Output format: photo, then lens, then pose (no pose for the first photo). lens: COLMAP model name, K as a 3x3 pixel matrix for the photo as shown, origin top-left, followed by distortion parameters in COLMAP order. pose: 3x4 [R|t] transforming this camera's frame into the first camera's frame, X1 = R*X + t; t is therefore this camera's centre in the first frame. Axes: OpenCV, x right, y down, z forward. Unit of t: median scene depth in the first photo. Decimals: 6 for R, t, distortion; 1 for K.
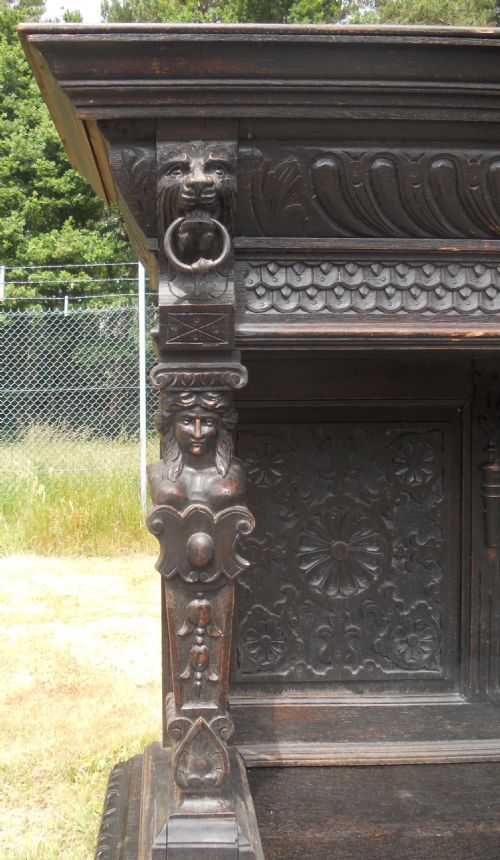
lens RADIAL K [[758.6, 0, 198.7], [0, 758.6, 462.0], [0, 0, 1]] dist [0.048608, -0.006188]
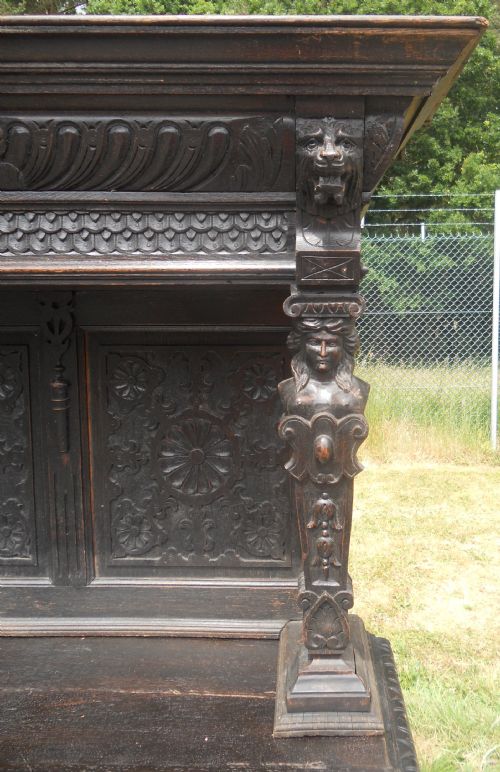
lens RADIAL K [[636.1, 0, 317.4], [0, 636.1, 368.9], [0, 0, 1]] dist [-0.023762, 0.002856]
pose [[0.999114, 0.012419, -0.040216, 0.793303], [-0.013057, 0.999792, -0.015647, -0.006833], [0.040013, 0.016159, 0.999068, 0.048368]]
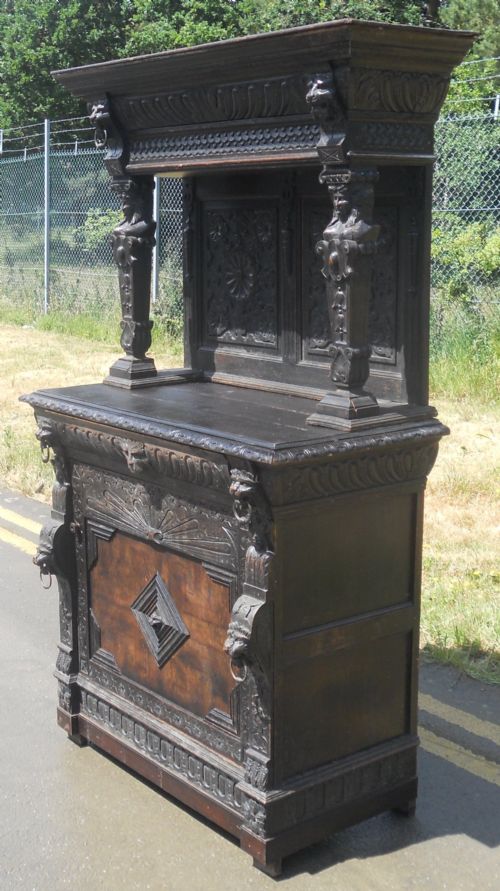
lens RADIAL K [[1193.4, 0, 188.5], [0, 1193.4, 447.1], [0, 0, 1]] dist [-0.165025, 1.131408]
pose [[0.562157, 0.160996, -0.811209, 2.594149], [-0.081440, 0.986878, 0.139423, 0.135705], [0.823011, -0.012313, 0.567892, -0.814291]]
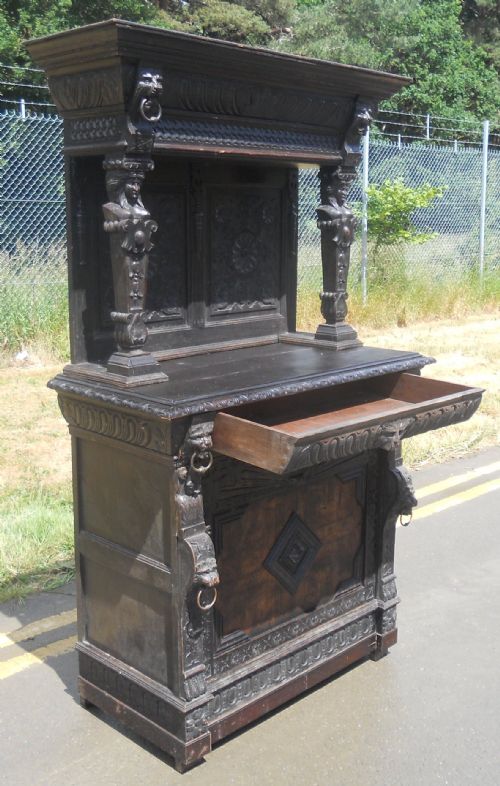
lens RADIAL K [[916.7, 0, 250.0], [0, 916.7, 393.0], [0, 0, 1]] dist [0.009960, 0.034953]
pose [[0.718449, -0.129566, 0.683406, -1.312558], [0.065226, 0.990718, 0.119258, 0.200372], [-0.692514, -0.041106, 0.720232, -0.969834]]
